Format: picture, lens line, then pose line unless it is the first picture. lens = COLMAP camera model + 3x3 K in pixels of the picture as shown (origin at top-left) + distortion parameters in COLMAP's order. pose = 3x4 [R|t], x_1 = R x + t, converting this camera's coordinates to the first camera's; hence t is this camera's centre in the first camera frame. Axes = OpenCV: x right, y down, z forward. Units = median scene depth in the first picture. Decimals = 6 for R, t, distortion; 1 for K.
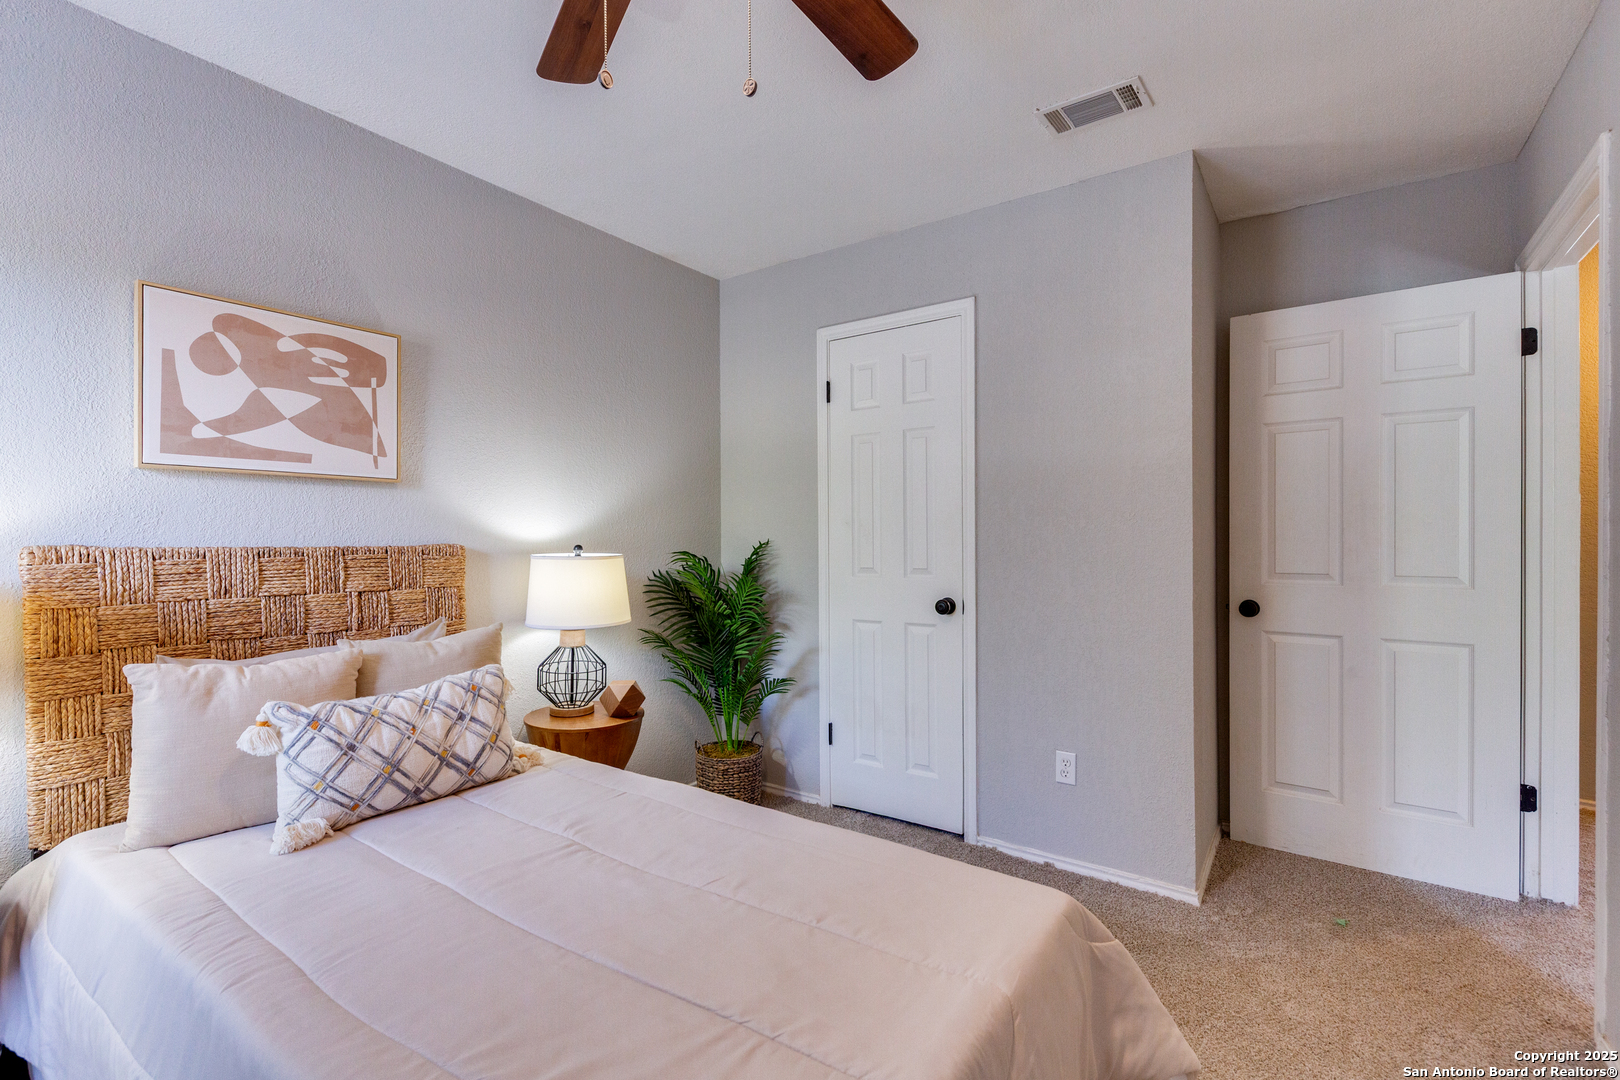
lens RADIAL K [[734.4, 0, 790.0], [0, 734.4, 541.9], [0, 0, 1]] dist [0.000627, 0.000146]
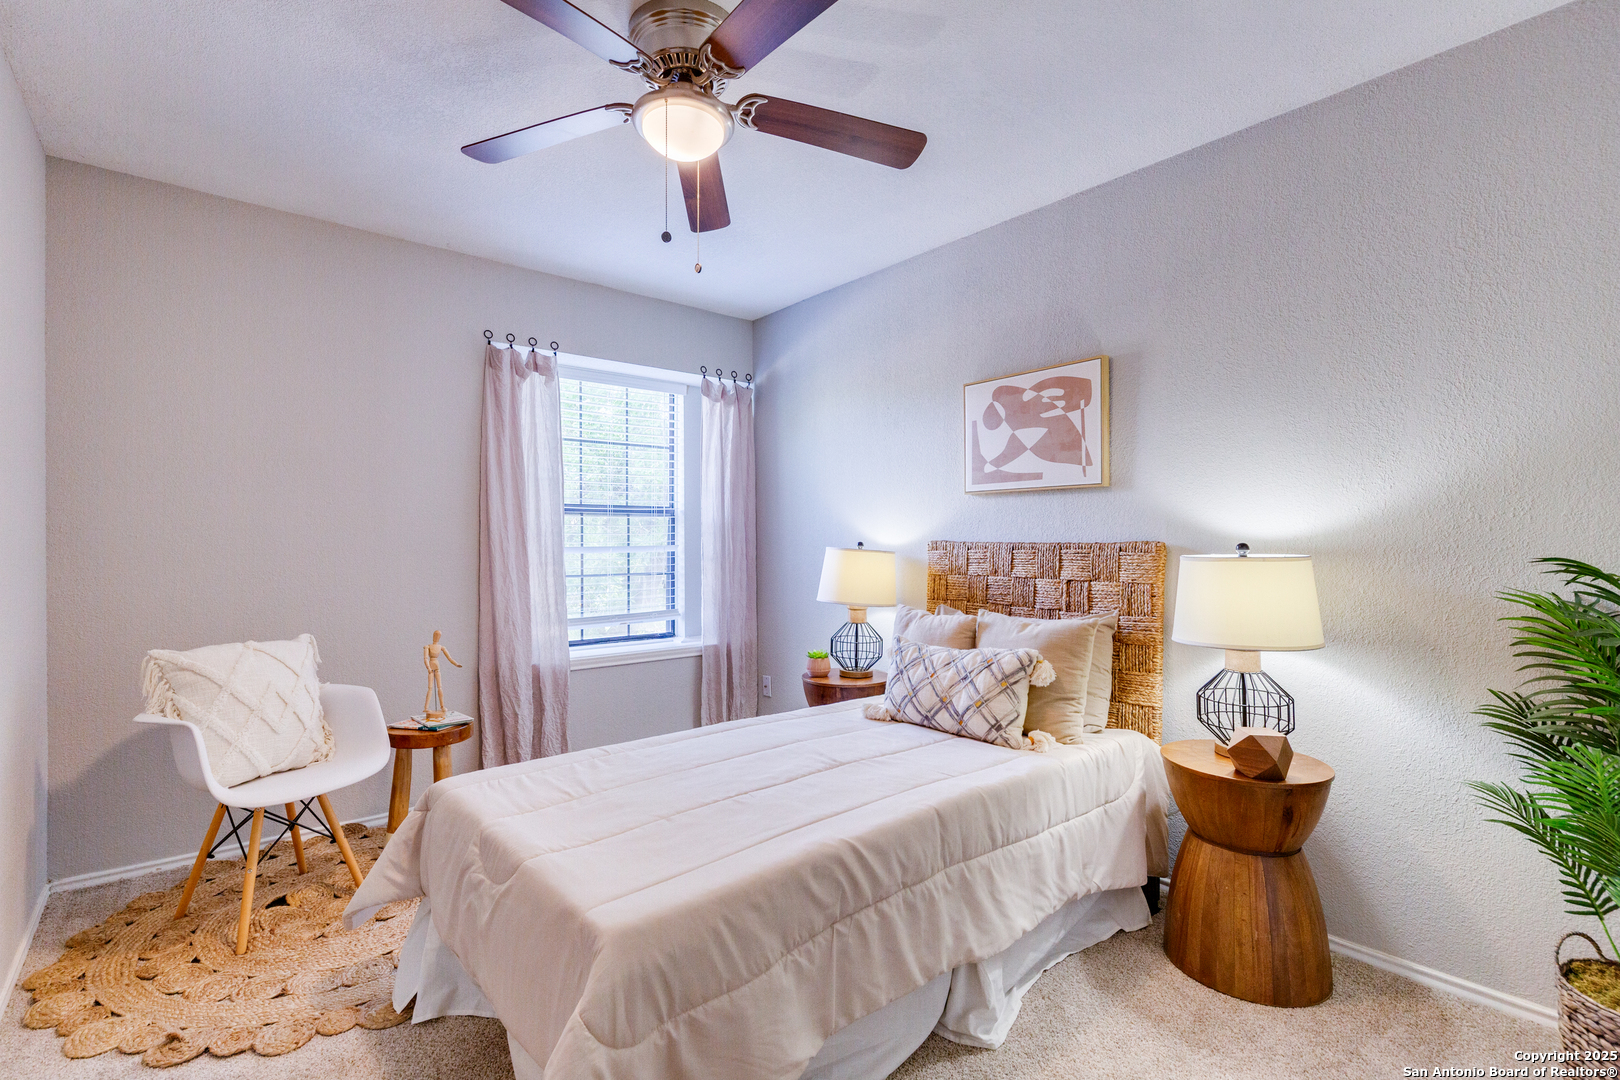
lens RADIAL K [[734.4, 0, 790.0], [0, 734.4, 541.9], [0, 0, 1]] dist [0.000627, 0.000146]
pose [[-0.246765, 0.004015, -0.969067, 0.744337], [-0.002328, 0.999986, 0.004736, -0.000009], [0.969073, 0.003425, -0.246752, 0.897198]]
